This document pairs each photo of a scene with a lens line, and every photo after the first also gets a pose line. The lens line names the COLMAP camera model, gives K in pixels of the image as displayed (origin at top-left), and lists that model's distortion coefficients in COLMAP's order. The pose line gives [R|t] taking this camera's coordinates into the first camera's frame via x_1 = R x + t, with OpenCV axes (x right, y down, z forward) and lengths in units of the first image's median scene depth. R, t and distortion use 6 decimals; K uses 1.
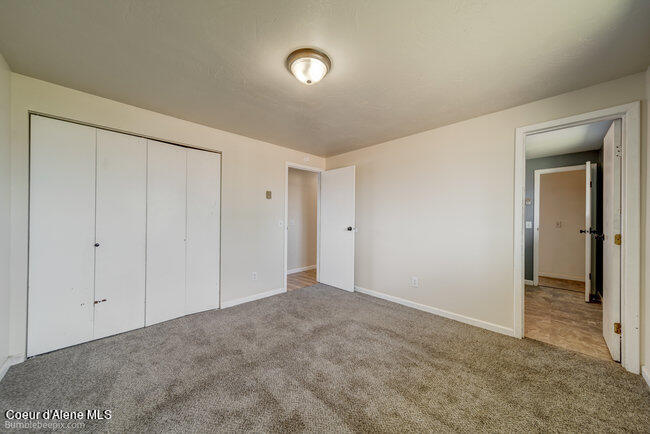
lens RADIAL K [[226.0, 0, 322.8], [0, 226.0, 218.2], [0, 0, 1]] dist [0.007728, 0.000048]
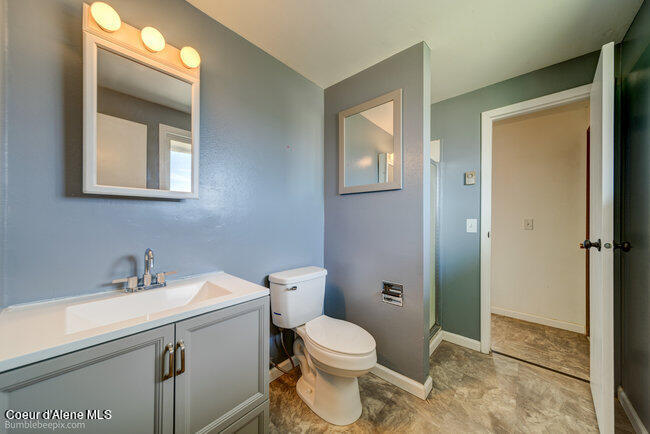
lens RADIAL K [[226.0, 0, 327.4], [0, 226.0, 218.2], [0, 0, 1]] dist [0.007728, 0.000048]
pose [[0.996894, -0.002441, 0.078724, 0.500368], [0.002719, 0.999990, -0.003425, 0.012387], [-0.078714, 0.003628, 0.996891, 0.484420]]
